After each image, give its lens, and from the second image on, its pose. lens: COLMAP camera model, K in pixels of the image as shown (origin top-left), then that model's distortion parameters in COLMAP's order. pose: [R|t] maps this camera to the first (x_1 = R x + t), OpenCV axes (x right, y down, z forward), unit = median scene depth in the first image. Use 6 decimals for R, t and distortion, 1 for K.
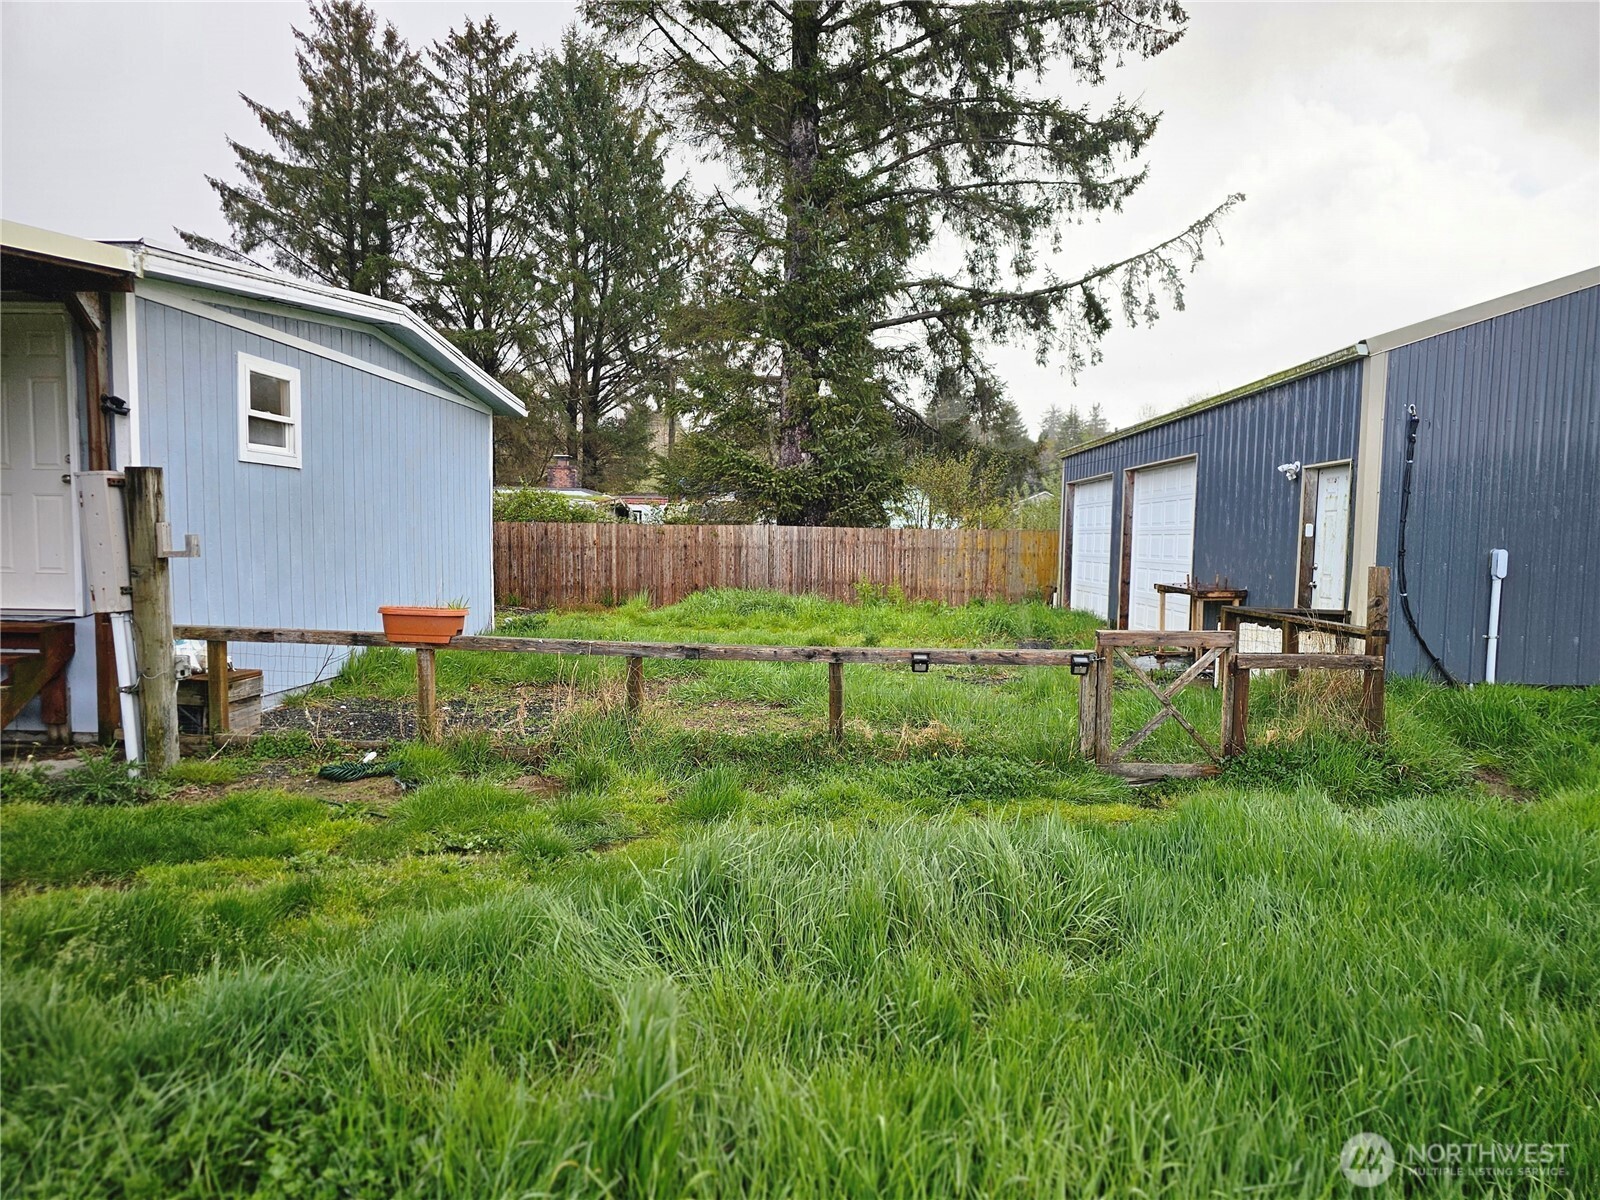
lens RADIAL K [[1071.2, 0, 794.3], [0, 1071.2, 567.5], [0, 0, 1]] dist [0.076212, -0.000696]
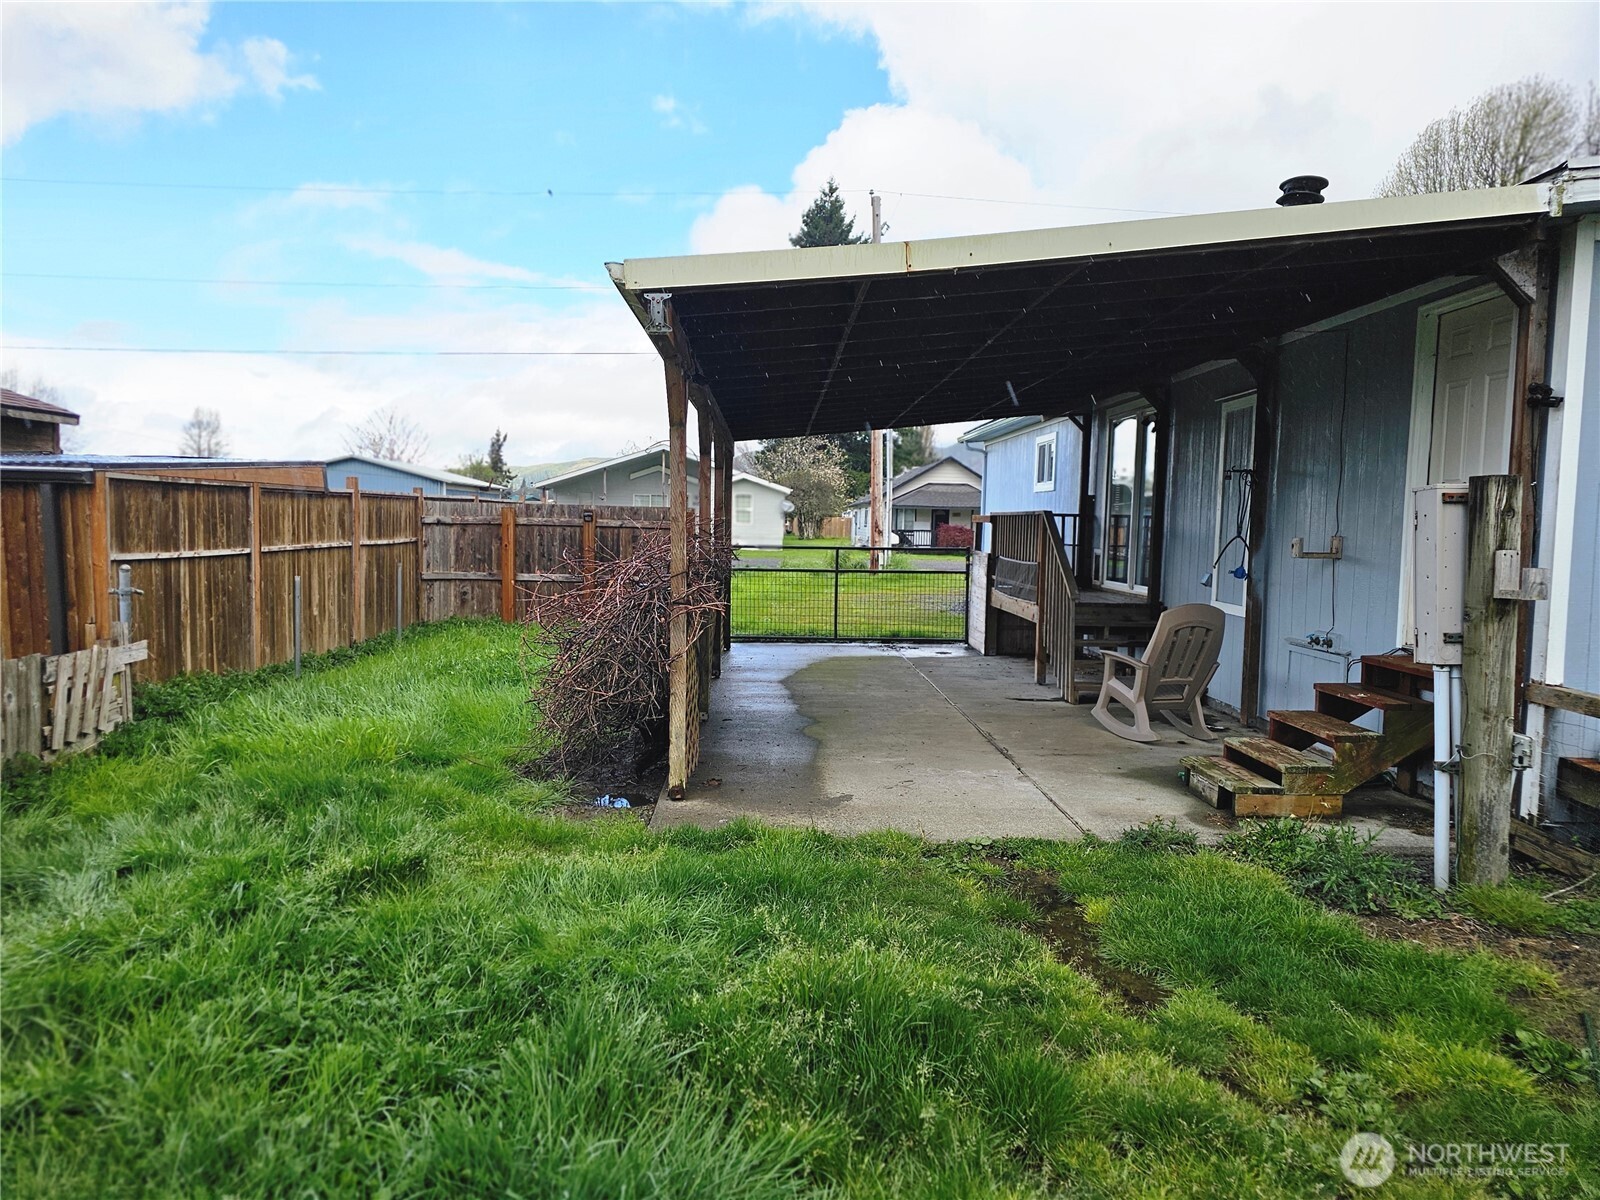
lens RADIAL K [[1051.6, 0, 805.8], [0, 1051.6, 596.9], [0, 0, 1]] dist [0.059411, -0.043045]
pose [[0.074306, 0.055280, -0.995702, 0.091660], [-0.046419, 0.997572, 0.051920, -0.023207], [0.996155, 0.042362, 0.076692, 0.443390]]
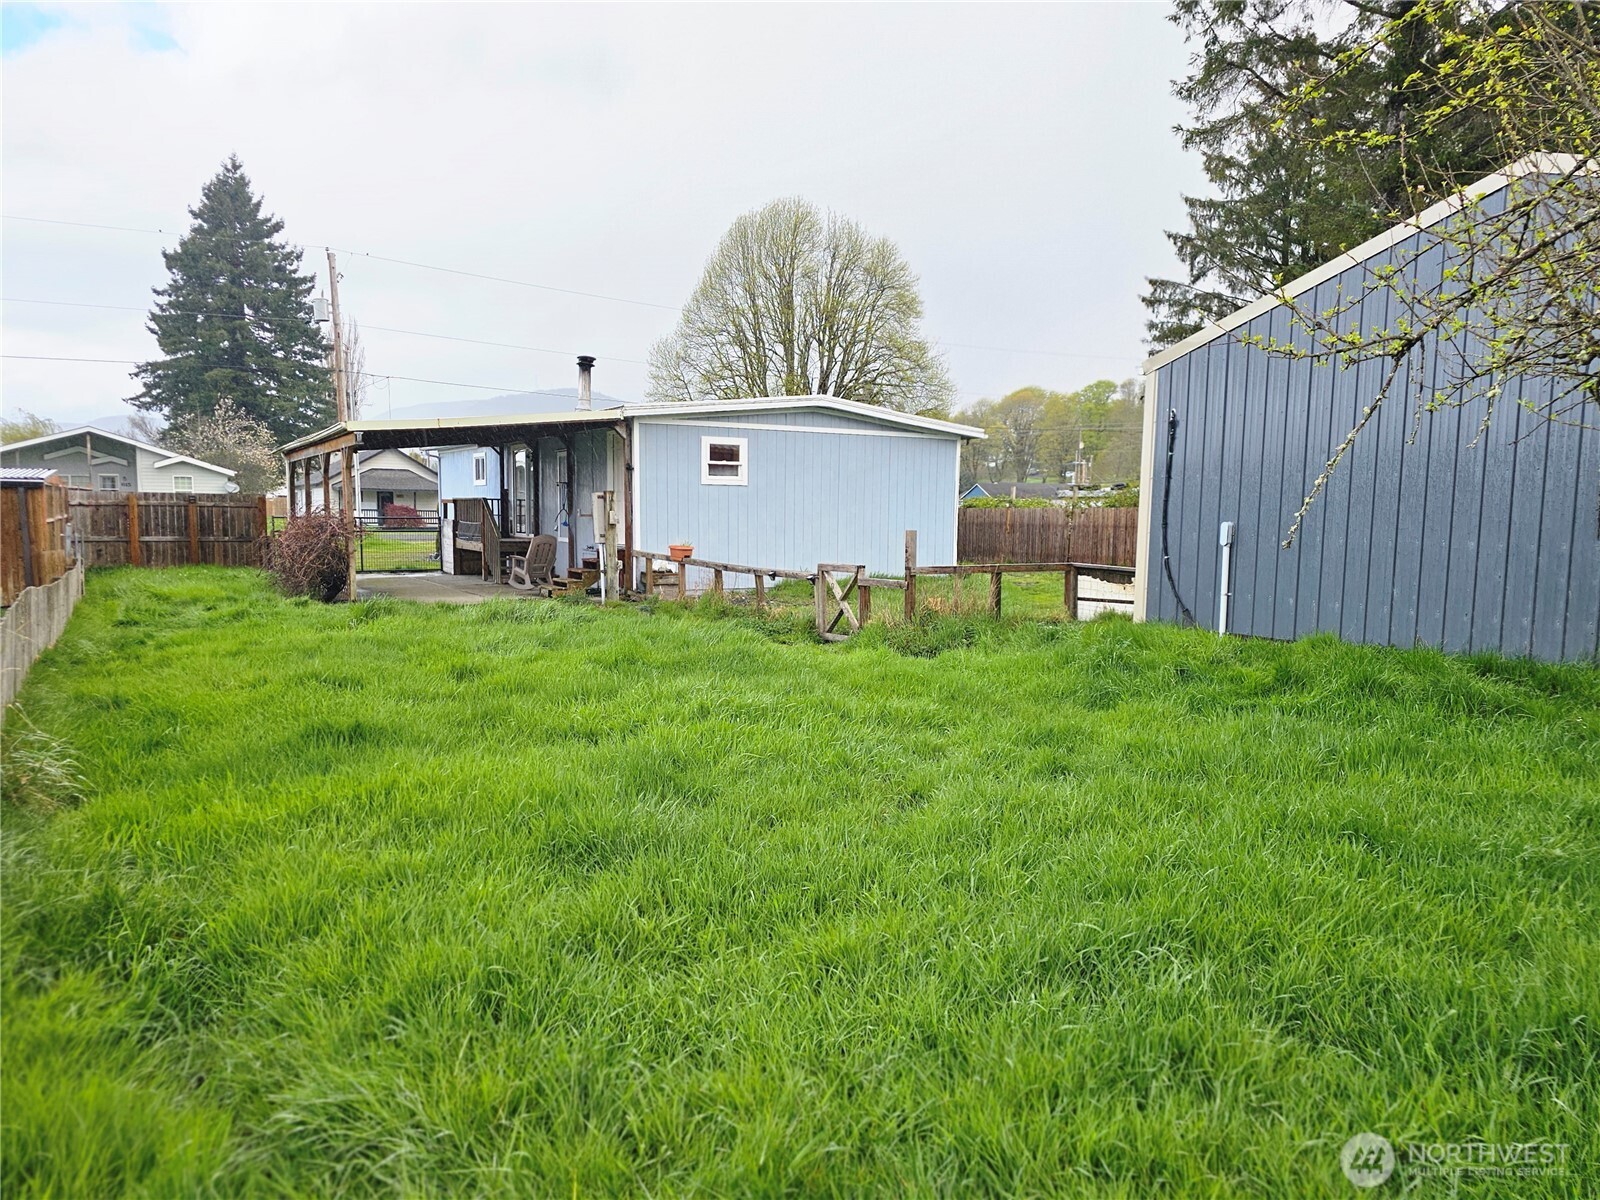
lens RADIAL K [[1062.6, 0, 798.6], [0, 1062.6, 609.0], [0, 0, 1]] dist [0.063184, -0.057957]
pose [[0.556814, 0.066259, -0.827990, 1.738542], [-0.026487, 0.997723, 0.062030, 0.023487], [0.830215, -0.012609, 0.557301, -0.087584]]
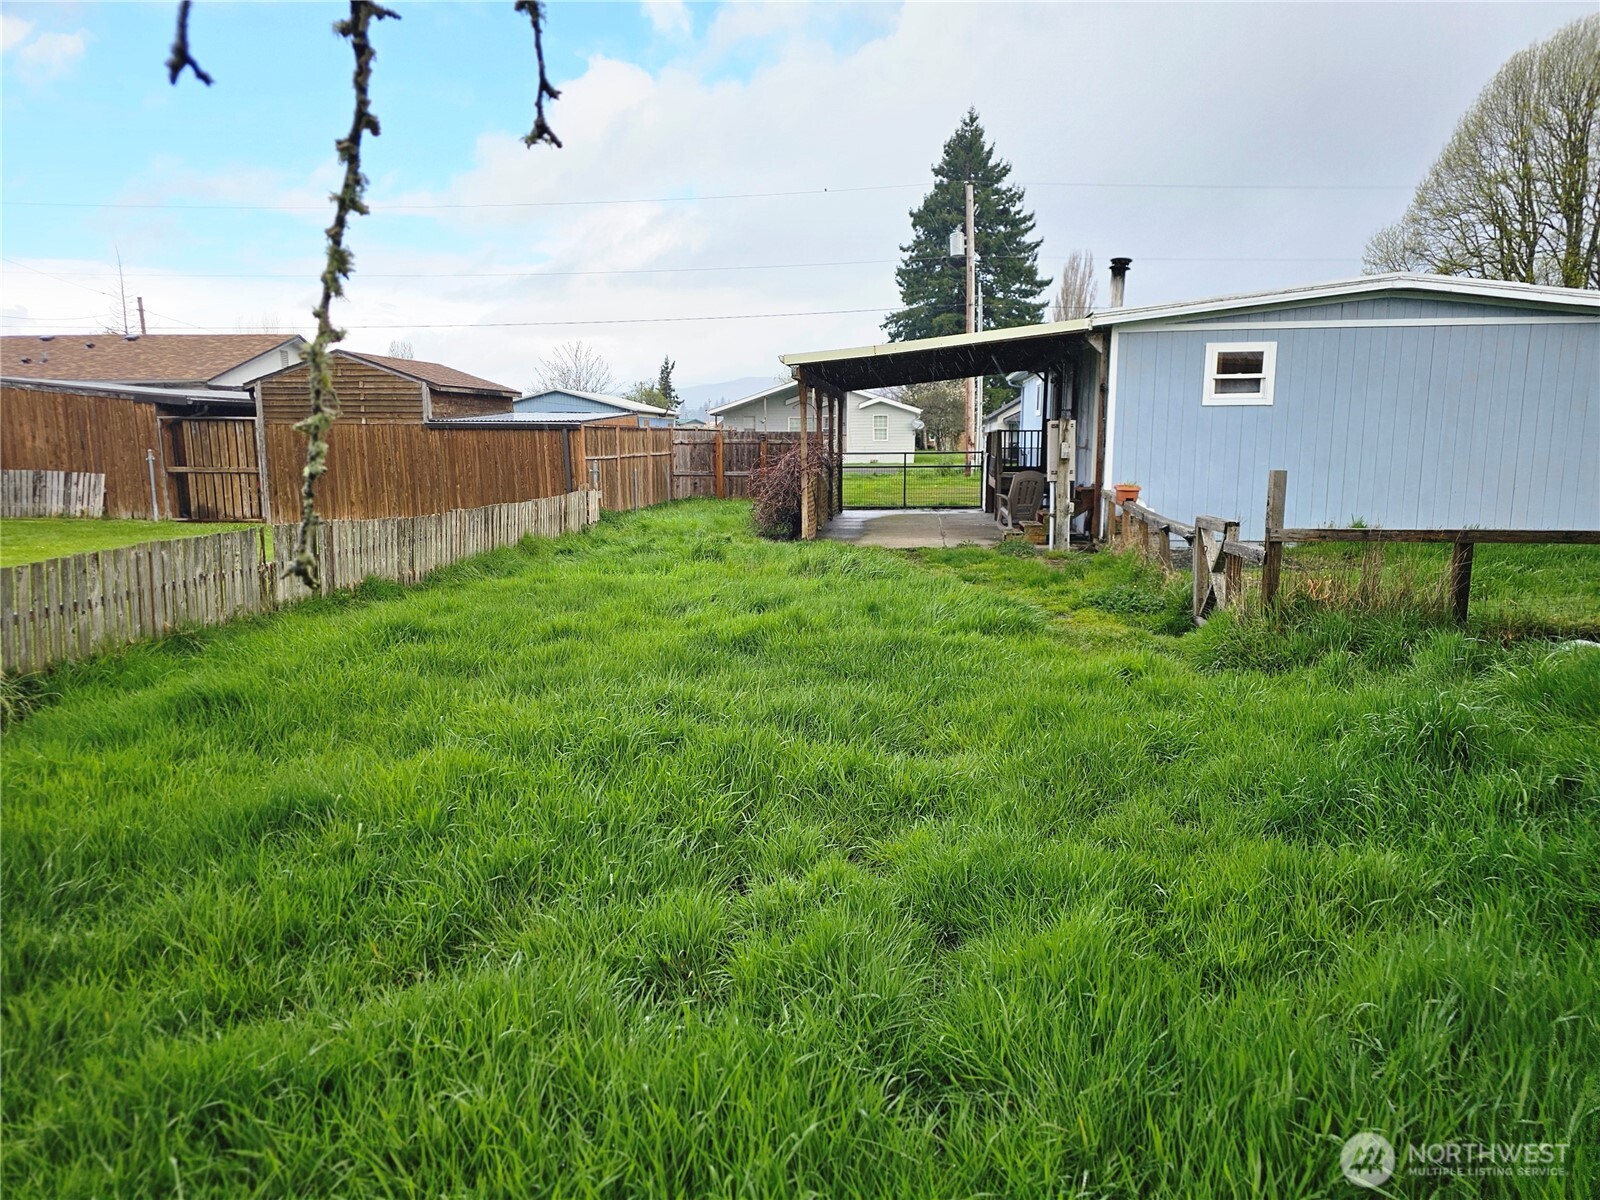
lens RADIAL K [[1065.0, 0, 805.7], [0, 1065.0, 628.1], [0, 0, 1]] dist [0.008638, -0.005617]
pose [[-0.073627, 0.158909, -0.984544, 1.555565], [-0.027752, 0.986515, 0.161302, -0.003035], [0.996900, 0.039200, -0.068224, 0.578702]]
